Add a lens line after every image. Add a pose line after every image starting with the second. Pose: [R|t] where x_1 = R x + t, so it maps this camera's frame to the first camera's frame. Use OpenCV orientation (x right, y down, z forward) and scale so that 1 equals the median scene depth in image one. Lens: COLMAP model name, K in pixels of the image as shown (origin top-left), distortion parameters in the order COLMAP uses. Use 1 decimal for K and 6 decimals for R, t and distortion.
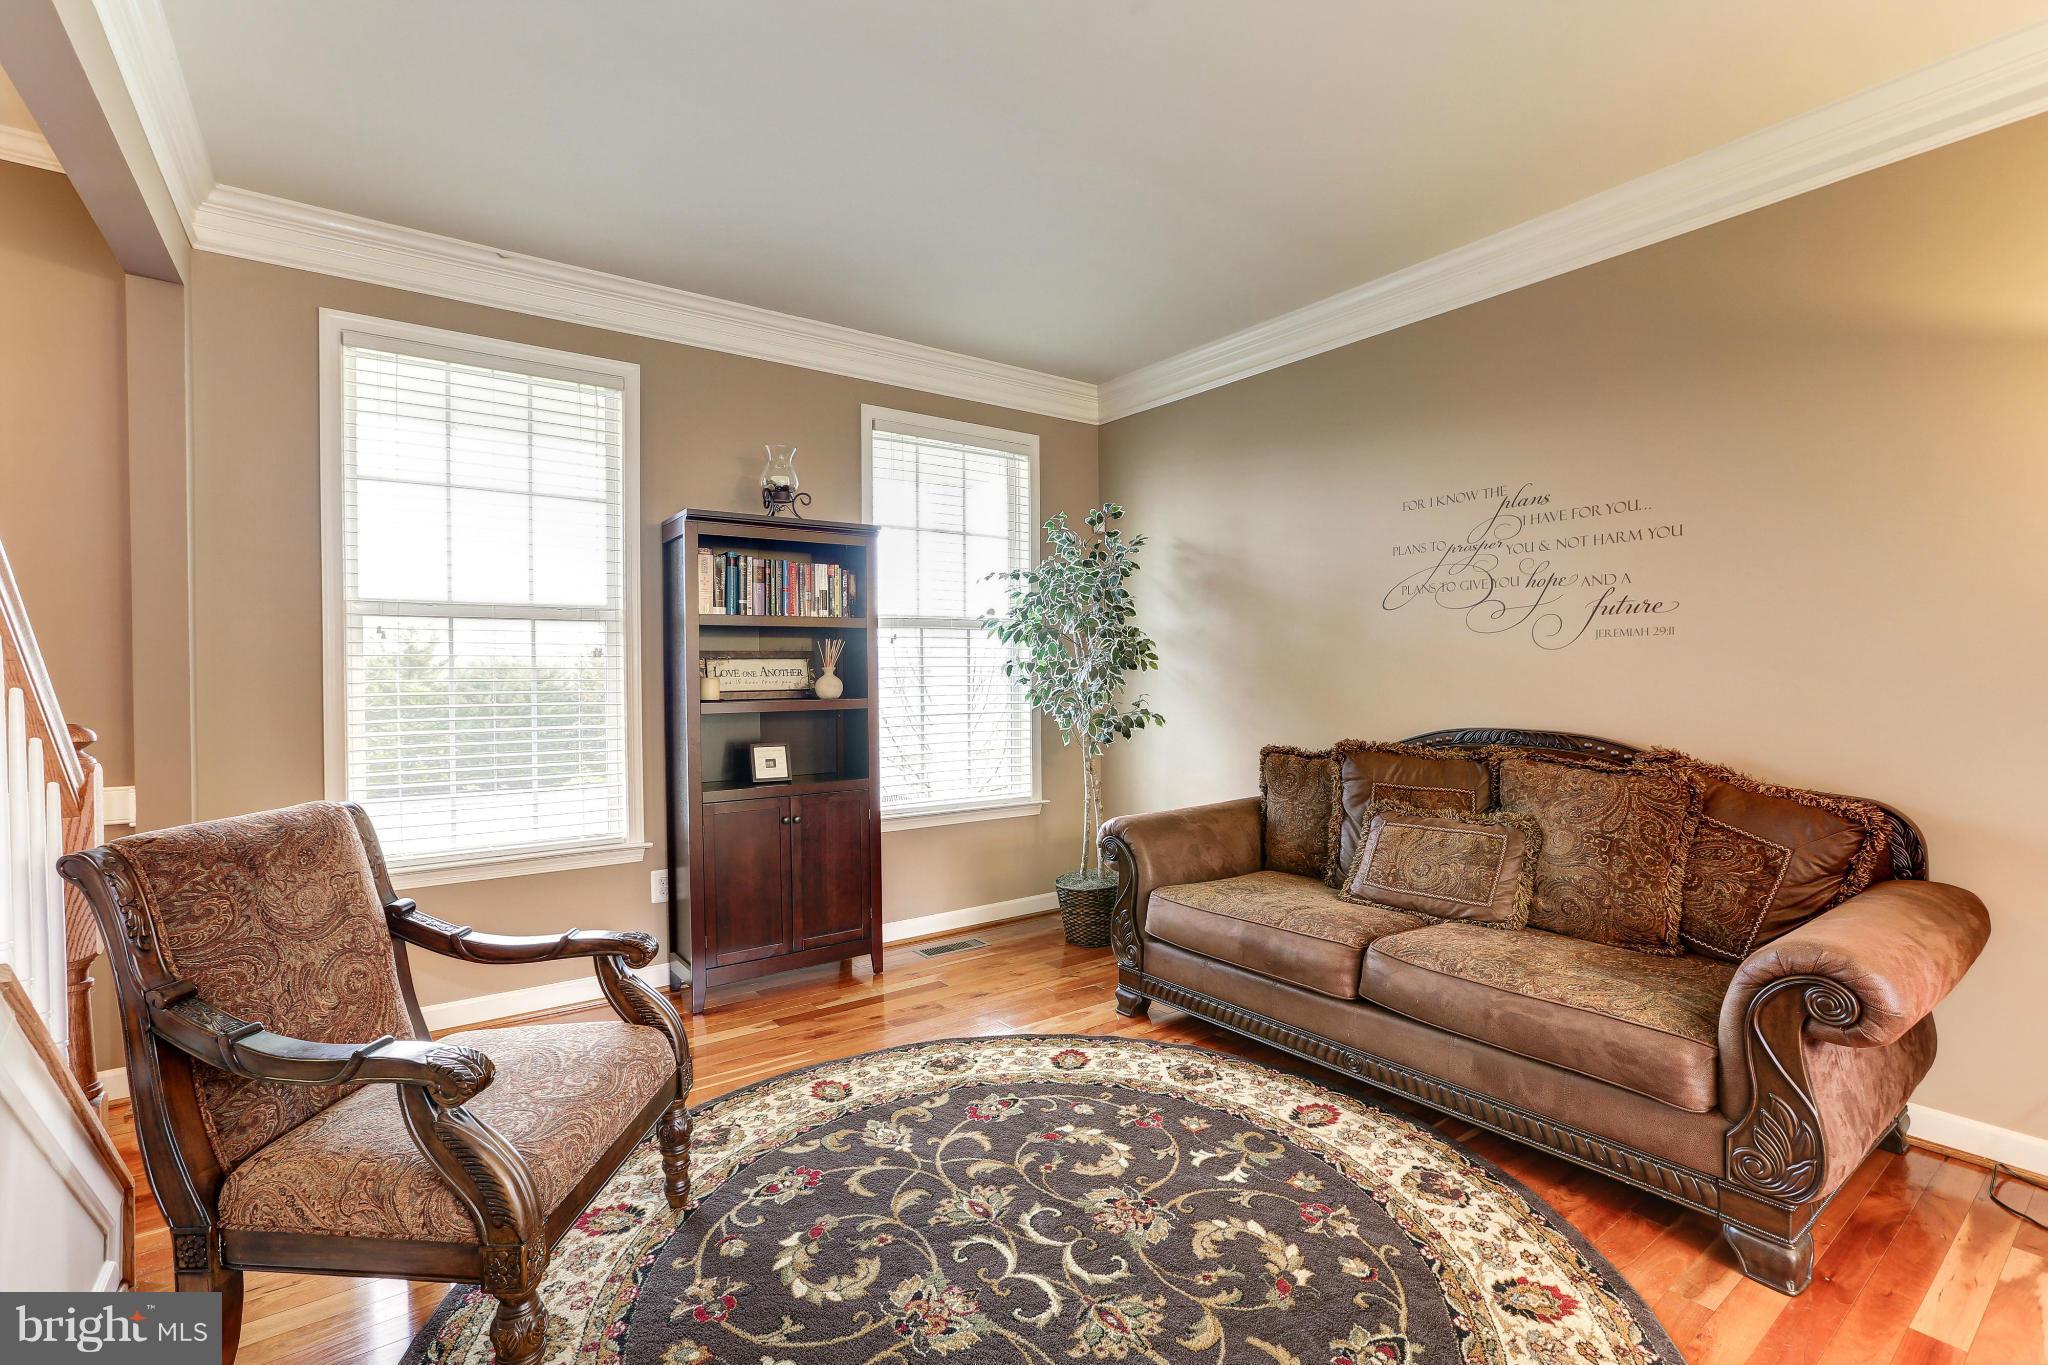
lens RADIAL K [[917.9, 0, 1013.8], [0, 917.9, 678.3], [0, 0, 1]] dist [-0.028473, 0.008664]
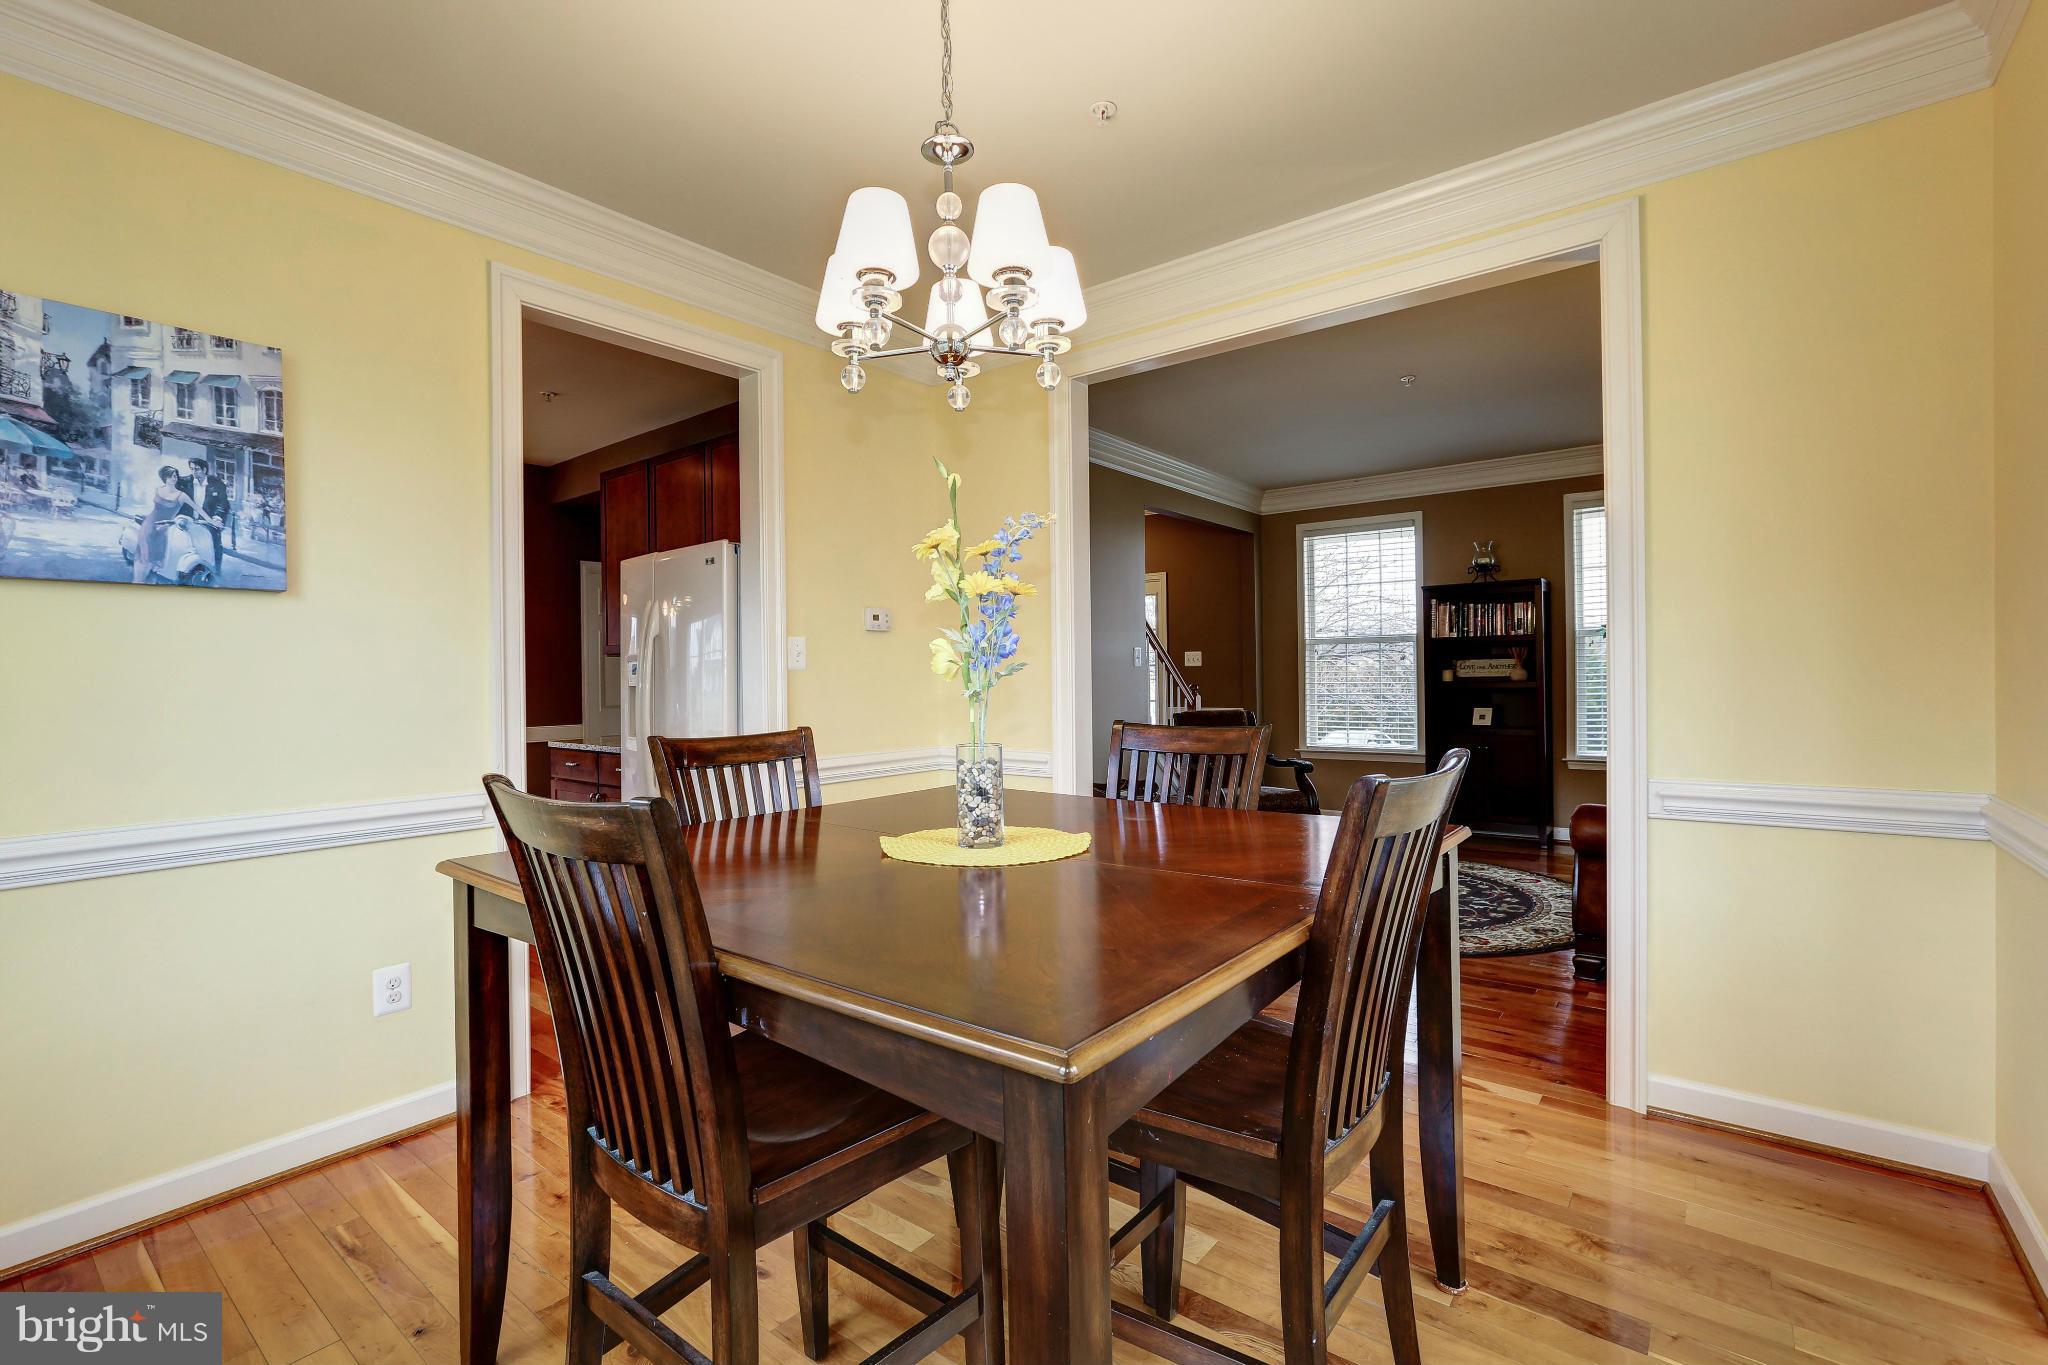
lens RADIAL K [[917.9, 0, 1031.4], [0, 917.9, 676.8], [0, 0, 1]] dist [-0.028473, 0.008664]
pose [[0.286869, 0.006455, -0.957948, 1.676024], [0.008237, 0.999924, 0.009205, -0.014823], [0.957934, -0.010531, 0.286794, -0.511828]]
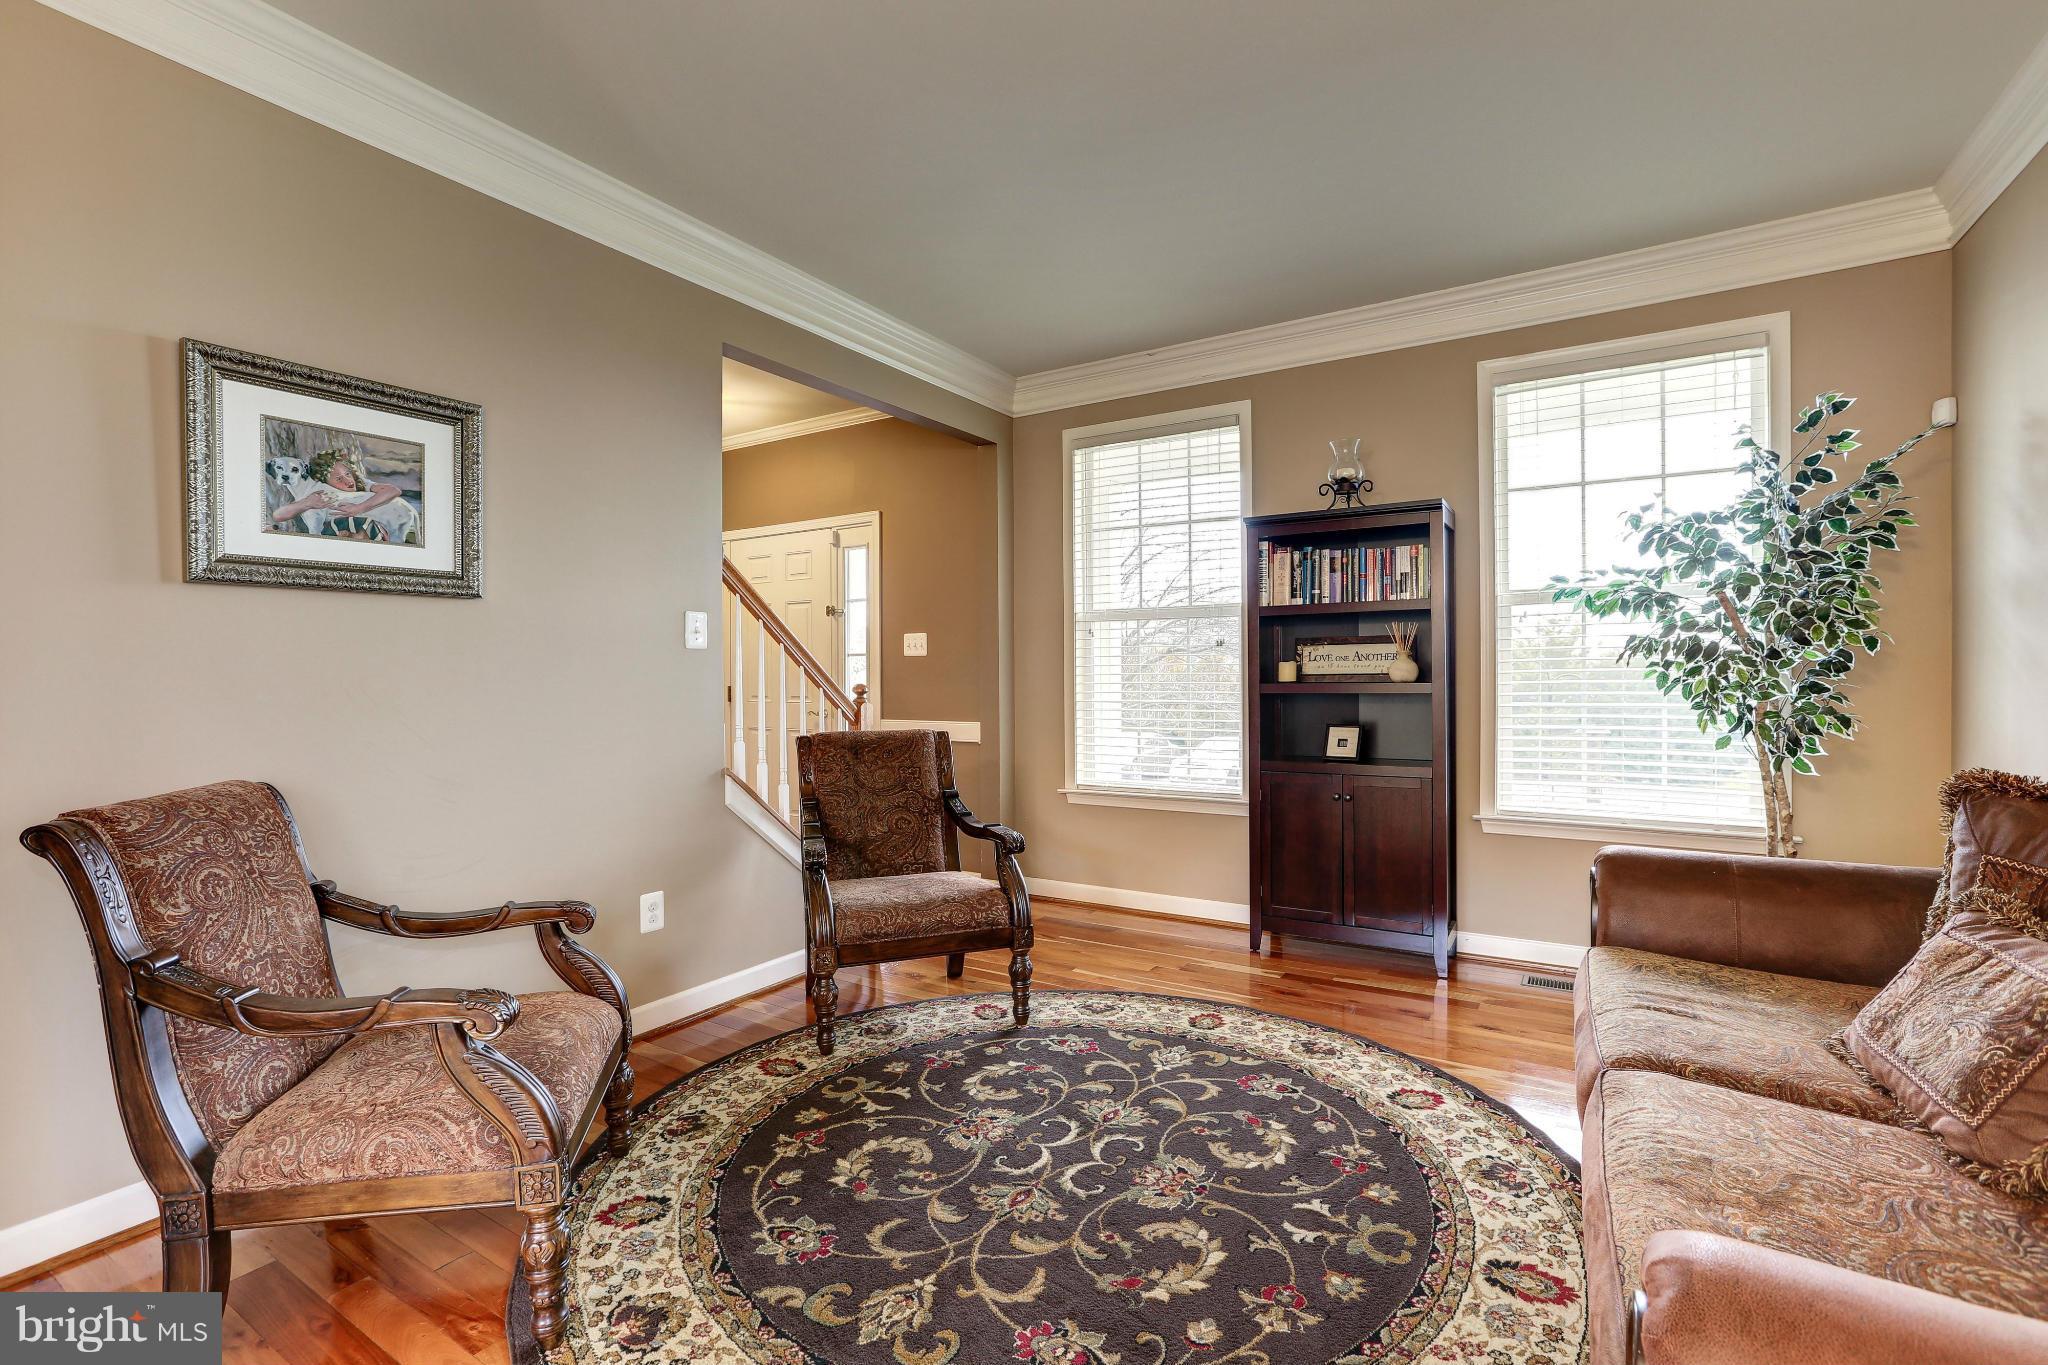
lens RADIAL K [[917.9, 0, 1021.2], [0, 917.9, 680.8], [0, 0, 1]] dist [-0.028473, 0.008664]
pose [[0.371978, 0.012914, -0.928152, 0.799187], [0.001562, 0.999893, 0.014538, 0.007588], [0.928240, -0.006857, 0.371918, 0.371180]]
